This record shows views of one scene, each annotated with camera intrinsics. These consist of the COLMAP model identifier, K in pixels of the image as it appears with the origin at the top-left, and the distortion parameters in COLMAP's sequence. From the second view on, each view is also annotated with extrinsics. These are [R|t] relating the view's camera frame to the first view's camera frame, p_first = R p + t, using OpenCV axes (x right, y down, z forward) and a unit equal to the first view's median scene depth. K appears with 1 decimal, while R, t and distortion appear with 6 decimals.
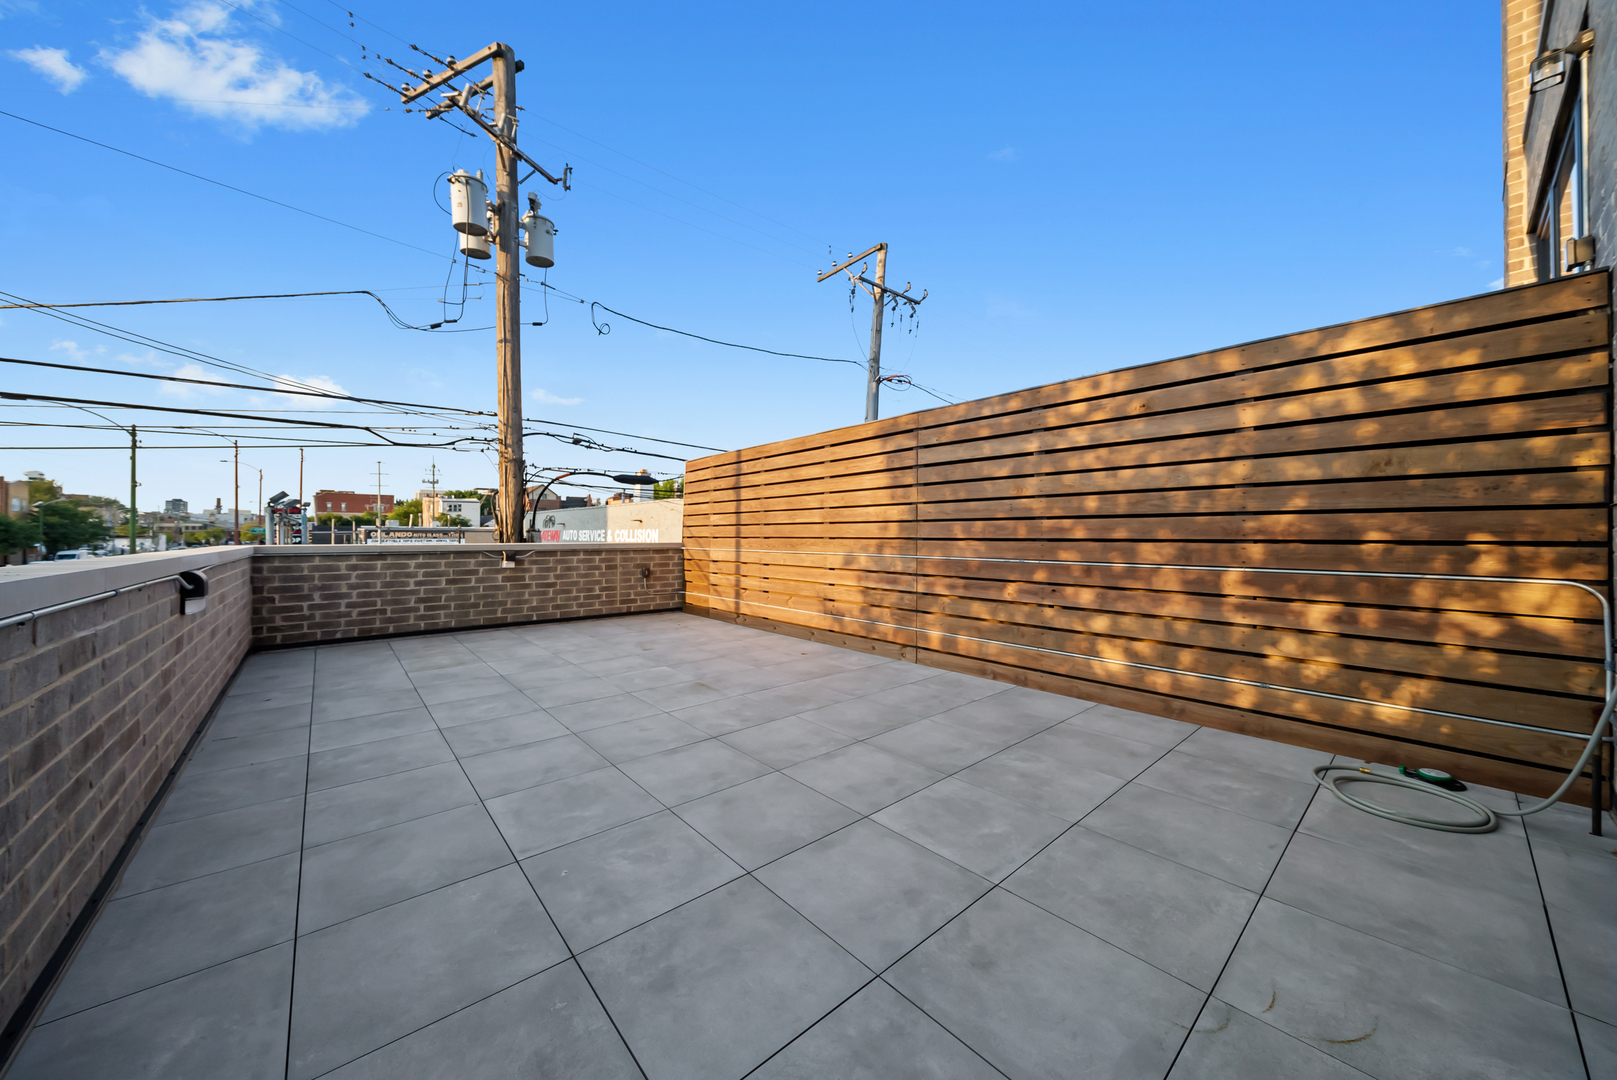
lens RADIAL K [[556.2, 0, 802.2], [0, 556.2, 540.3], [0, 0, 1]] dist [-0.004685, -0.000427]
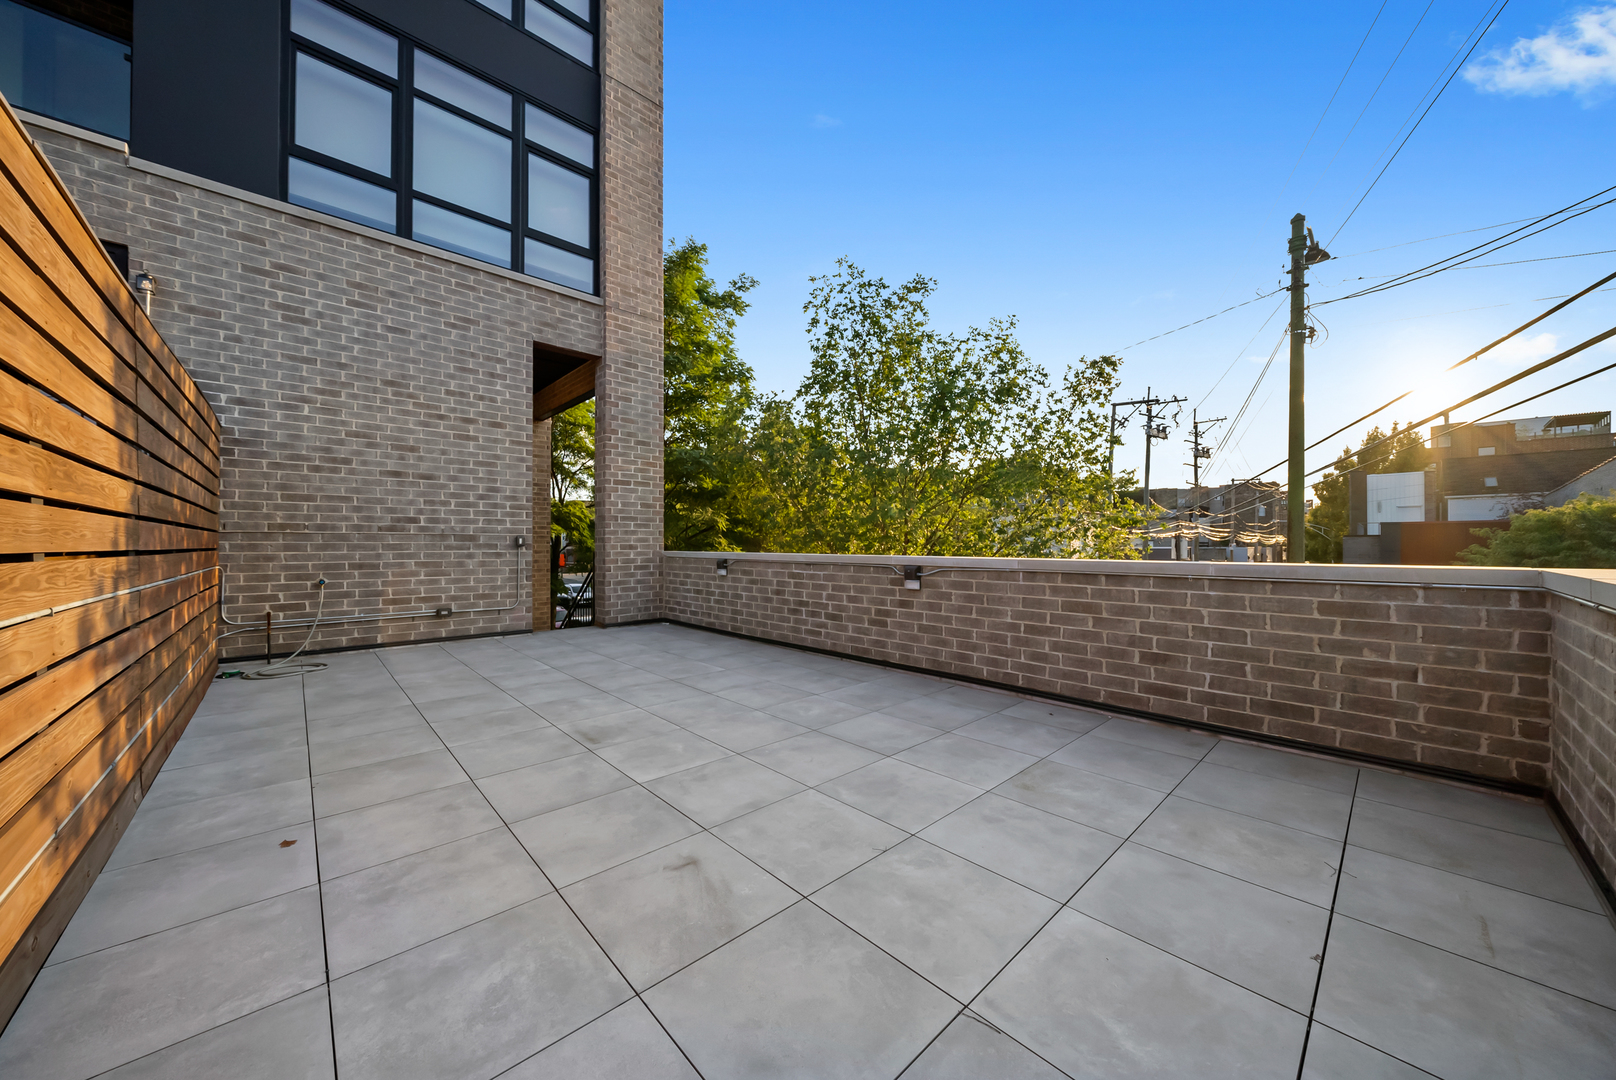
lens RADIAL K [[555.8, 0, 795.5], [0, 555.8, 536.9], [0, 0, 1]] dist [-0.004685, -0.000427]
pose [[-0.999729, -0.000998, -0.023247, -0.473923], [-0.000897, 0.999990, -0.004344, -0.019439], [0.023251, -0.004322, -0.999720, 1.895531]]
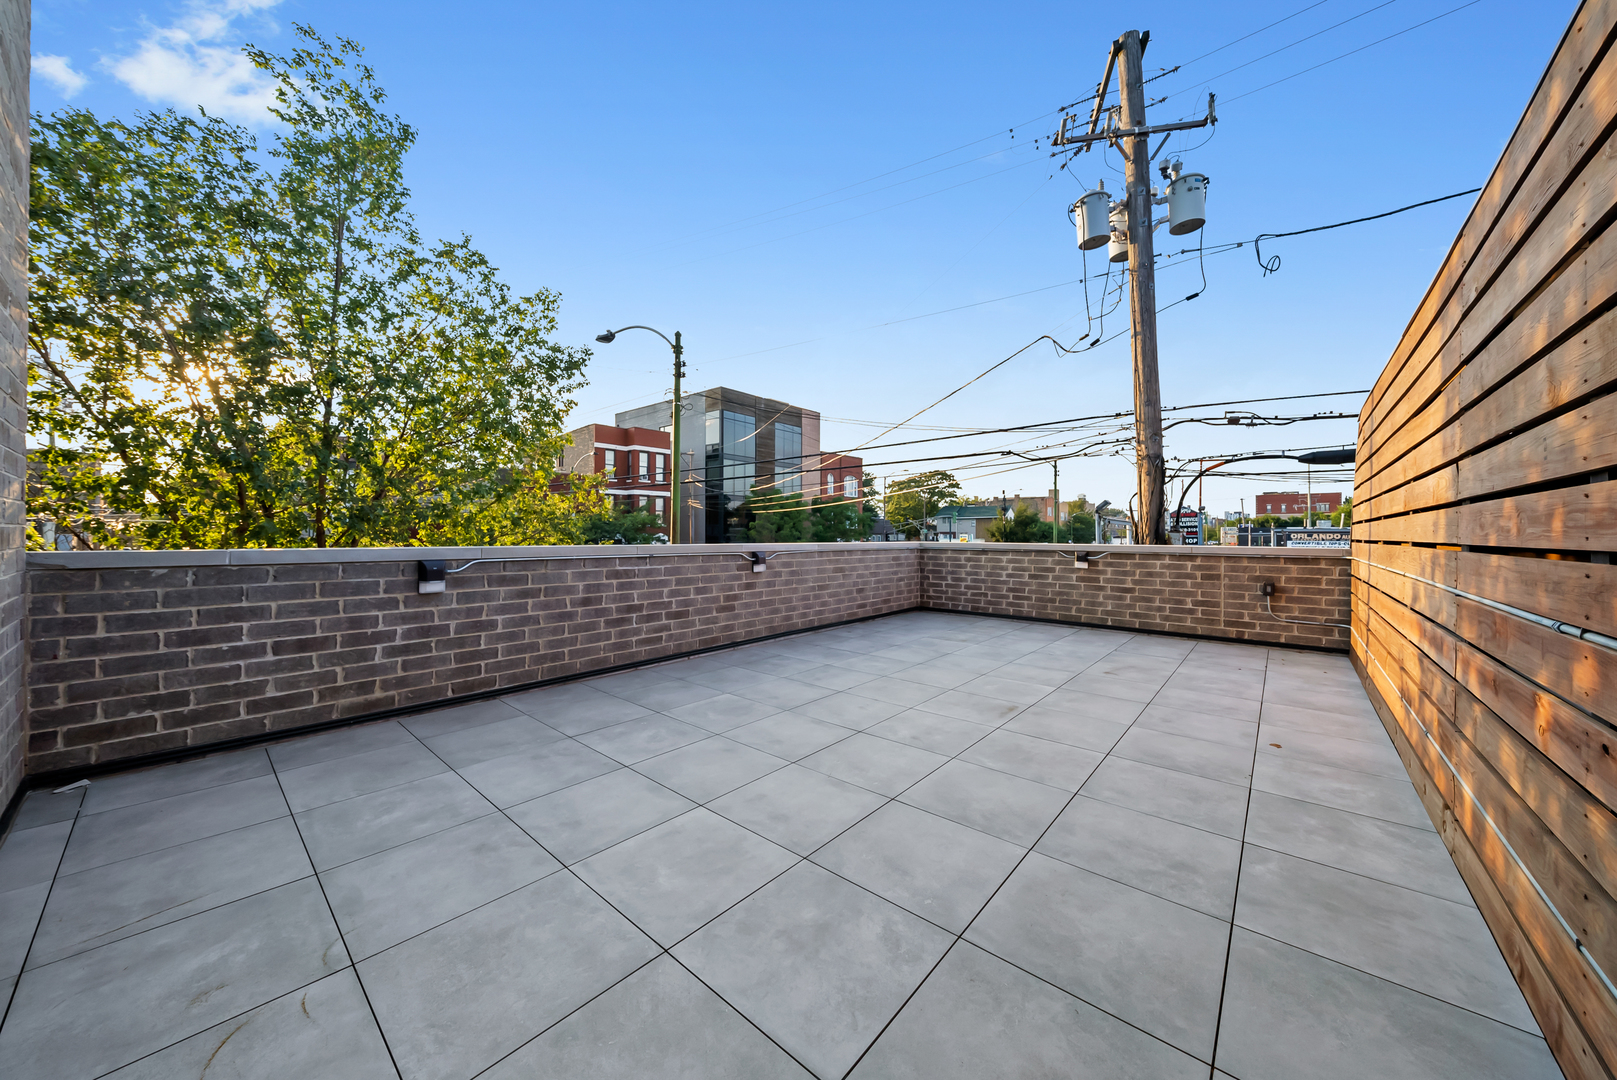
lens RADIAL K [[556.2, 0, 803.6], [0, 556.2, 535.2], [0, 0, 1]] dist [-0.004685, -0.000427]
pose [[0.140909, 0.002004, -0.990021, 0.667363], [-0.014324, 0.999897, -0.000015, -0.005058], [0.989919, 0.014183, 0.140923, 0.592814]]
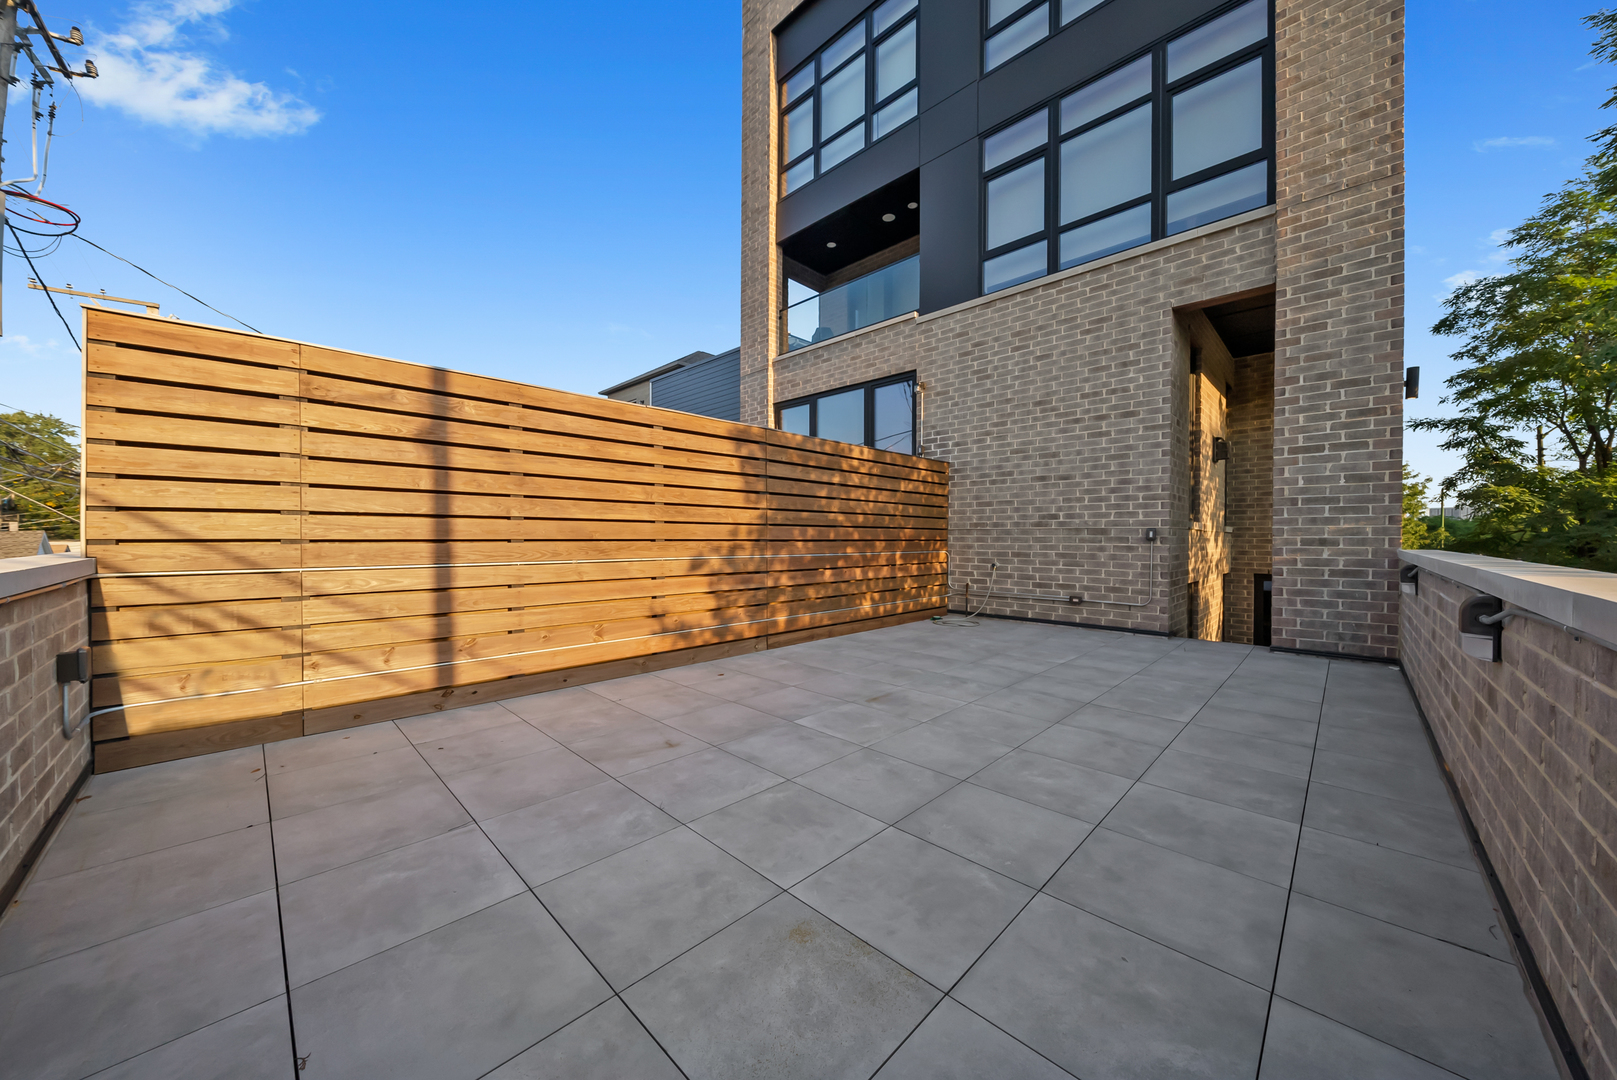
lens RADIAL K [[556.2, 0, 800.5], [0, 556.2, 536.3], [0, 0, 1]] dist [-0.004685, -0.000427]
pose [[-0.076965, 0.001010, 0.997033, -1.164806], [0.005577, 0.999984, -0.000582, -0.011697], [-0.997018, 0.005516, -0.076970, 1.270950]]
